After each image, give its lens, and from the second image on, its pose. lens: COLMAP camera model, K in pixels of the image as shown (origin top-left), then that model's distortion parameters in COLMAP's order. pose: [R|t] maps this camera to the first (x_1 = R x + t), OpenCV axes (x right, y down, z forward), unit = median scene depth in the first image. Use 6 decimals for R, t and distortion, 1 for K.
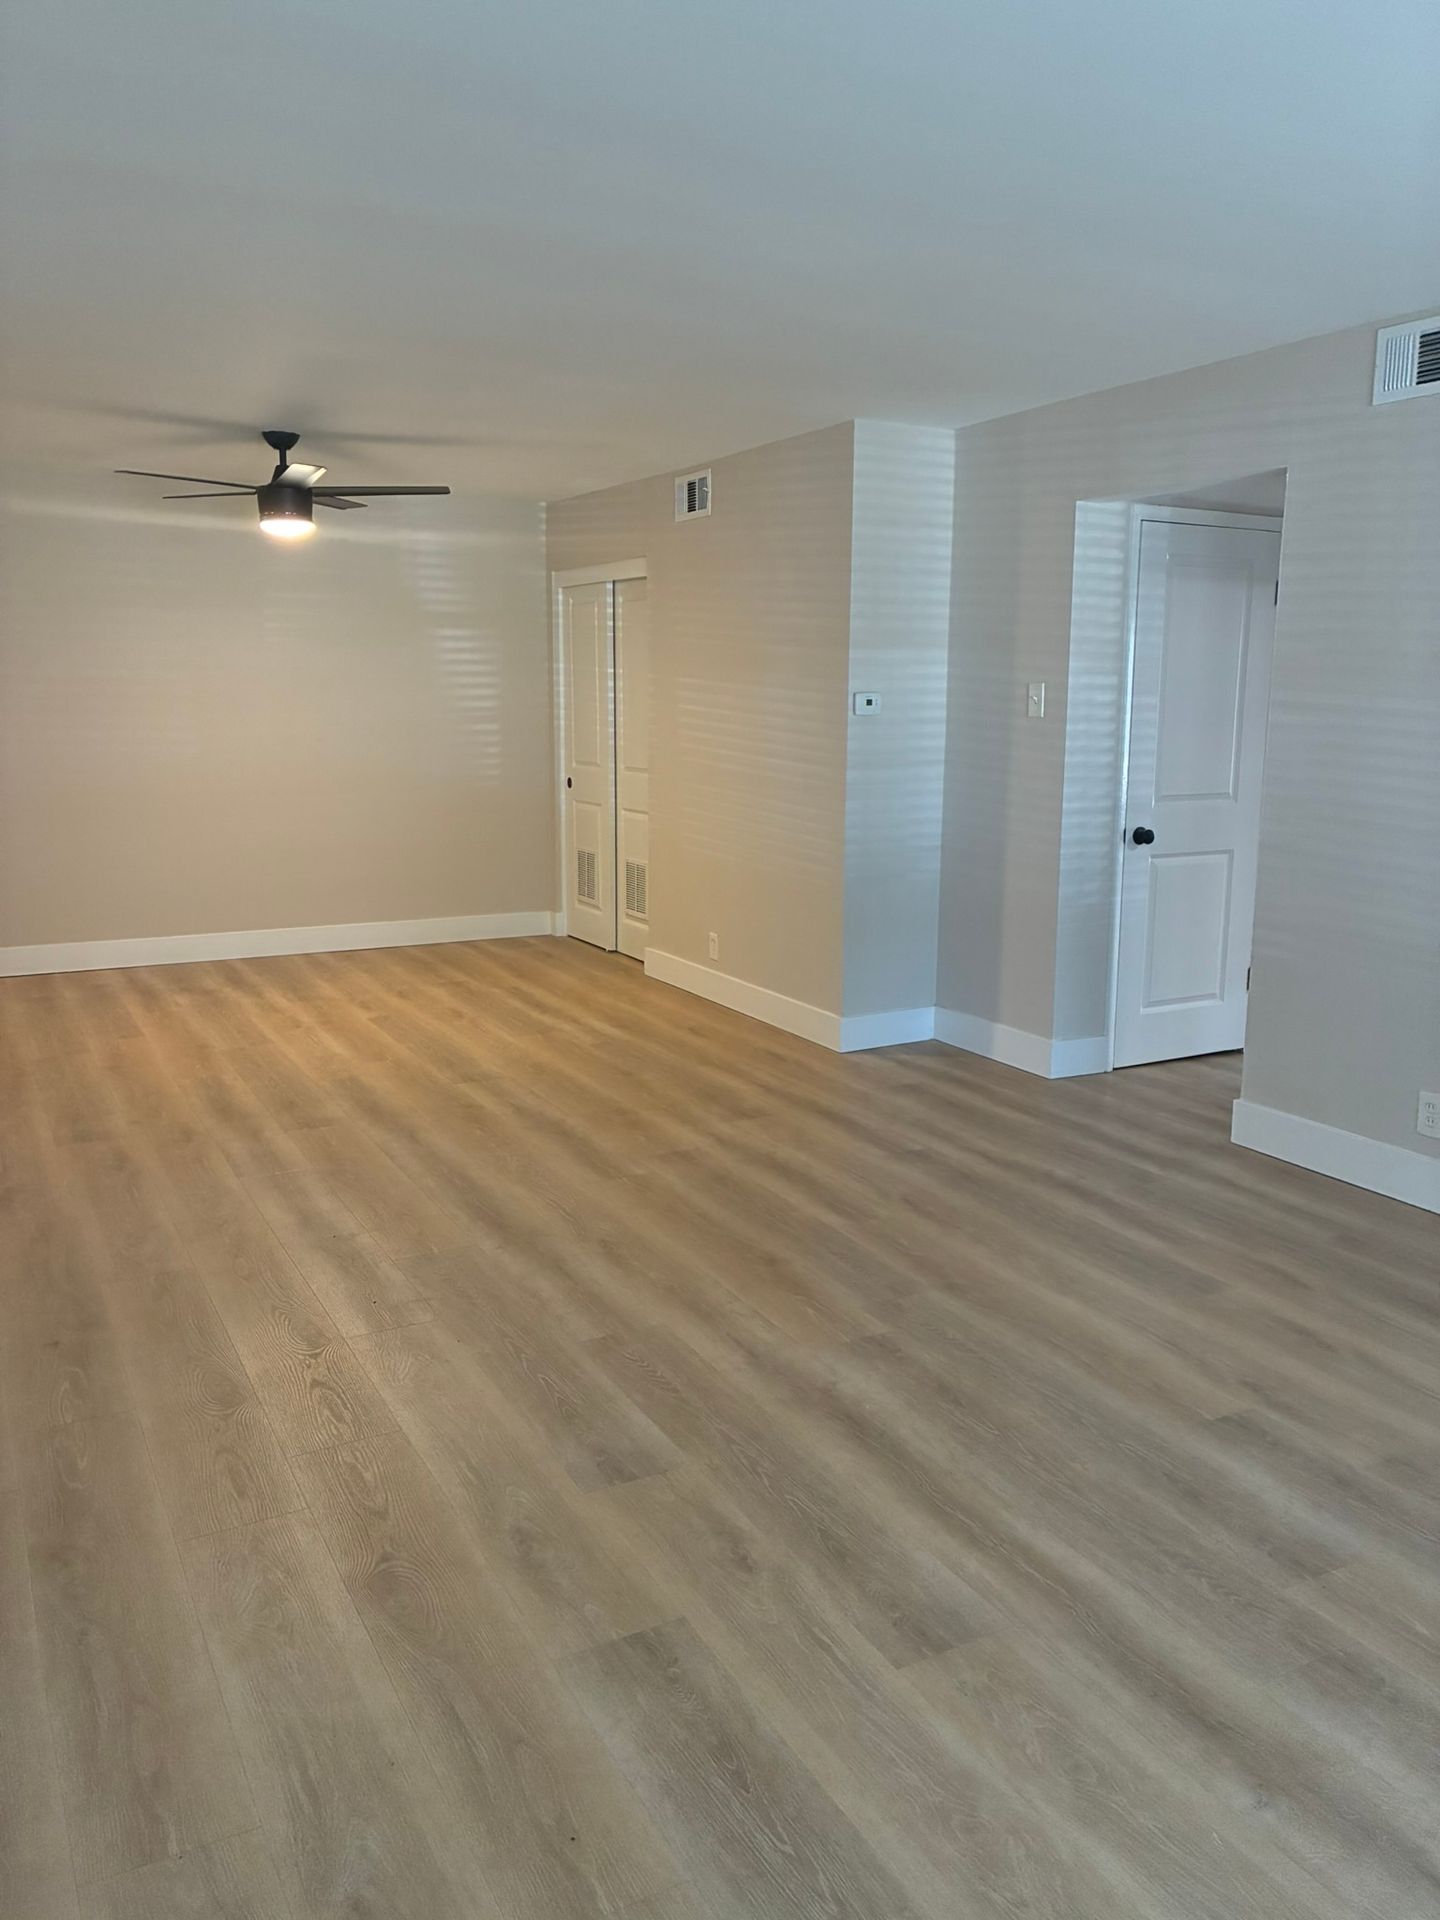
lens RADIAL K [[1436.9, 0, 725.4], [0, 1436.9, 967.9], [0, 0, 1]] dist [0.037997, -0.047545]
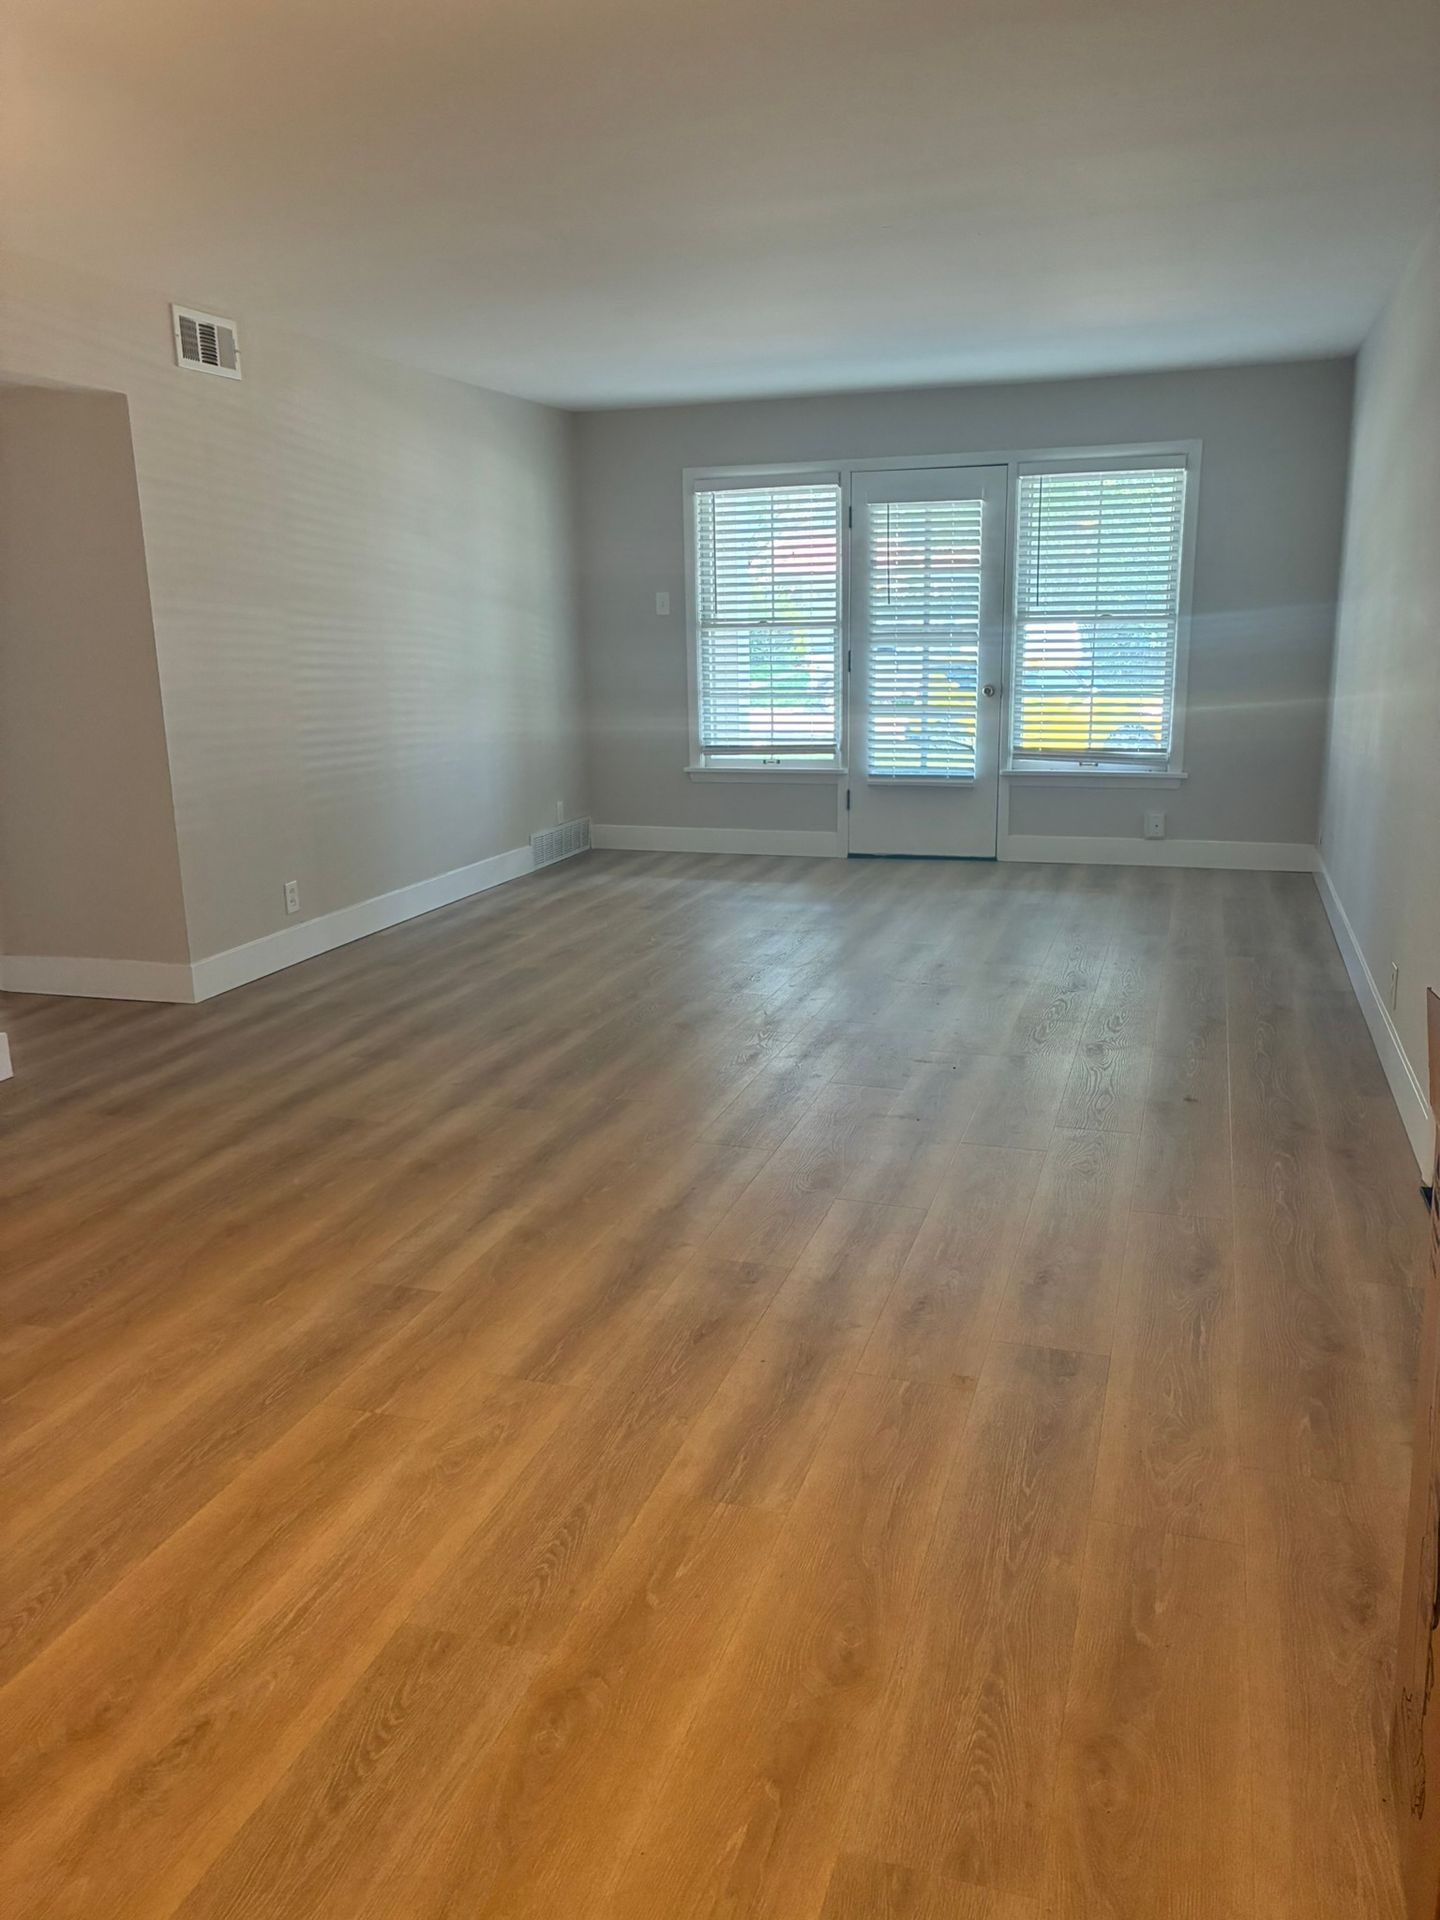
lens RADIAL K [[1436.9, 0, 724.5], [0, 1436.9, 953.5], [0, 0, 1]] dist [0.037997, -0.047545]
pose [[-0.680570, -0.166225, 0.713579, -0.705348], [0.152543, 0.920437, 0.359898, -0.249959], [-0.716628, 0.353787, -0.601065, 1.325903]]
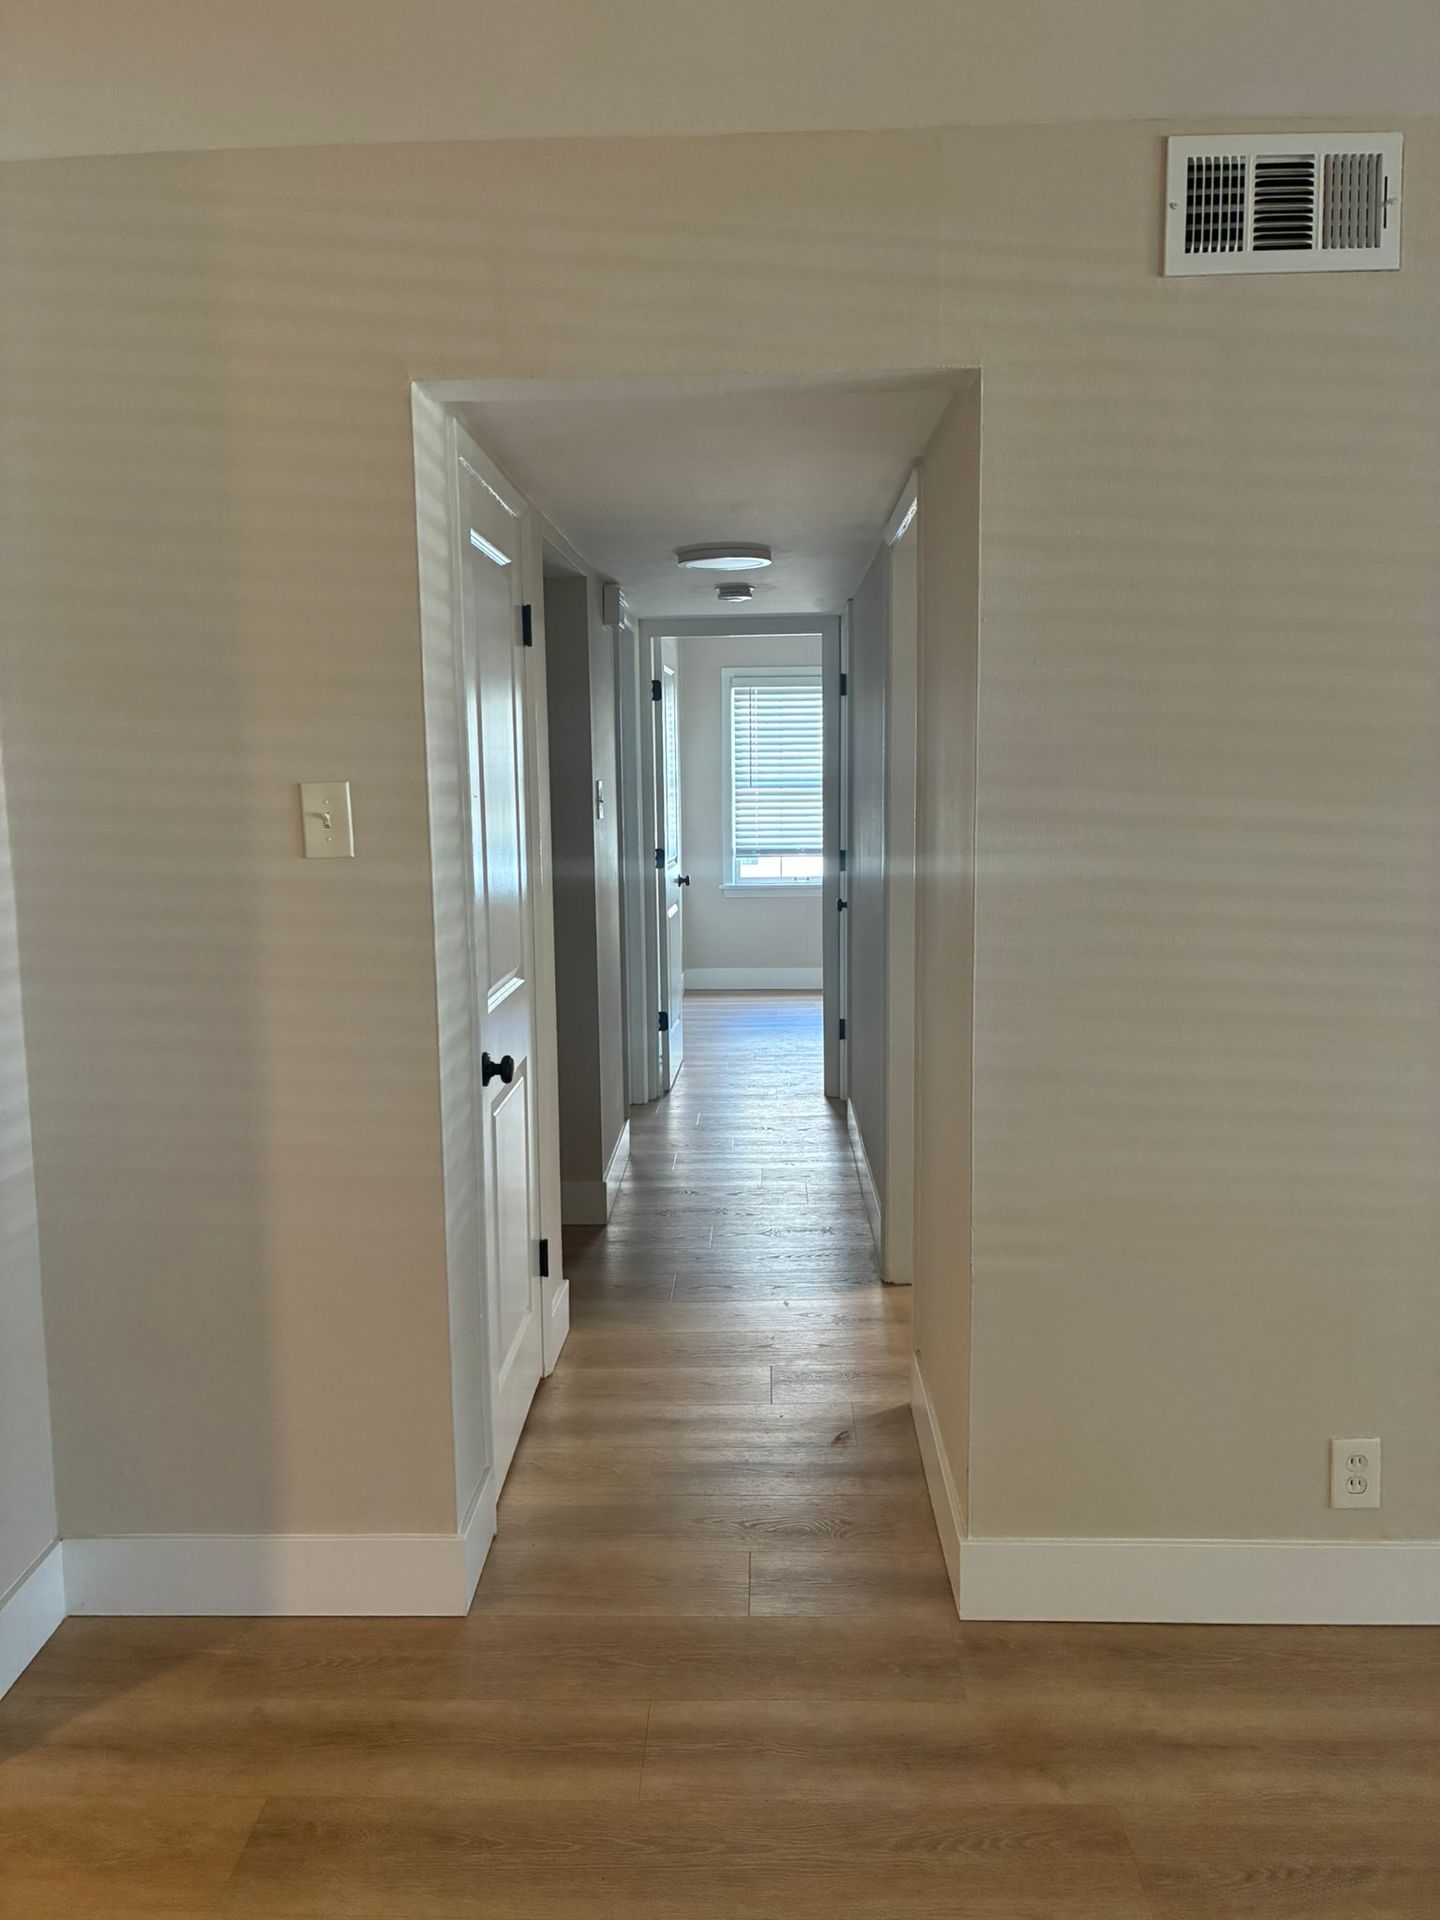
lens RADIAL K [[1436.9, 0, 731.5], [0, 1436.9, 966.3], [0, 0, 1]] dist [0.037997, -0.047545]
pose [[0.515357, -0.123560, 0.848021, -0.115624], [0.178127, 0.983384, 0.035032, -0.148134], [-0.838259, 0.133002, 0.528803, 0.733500]]
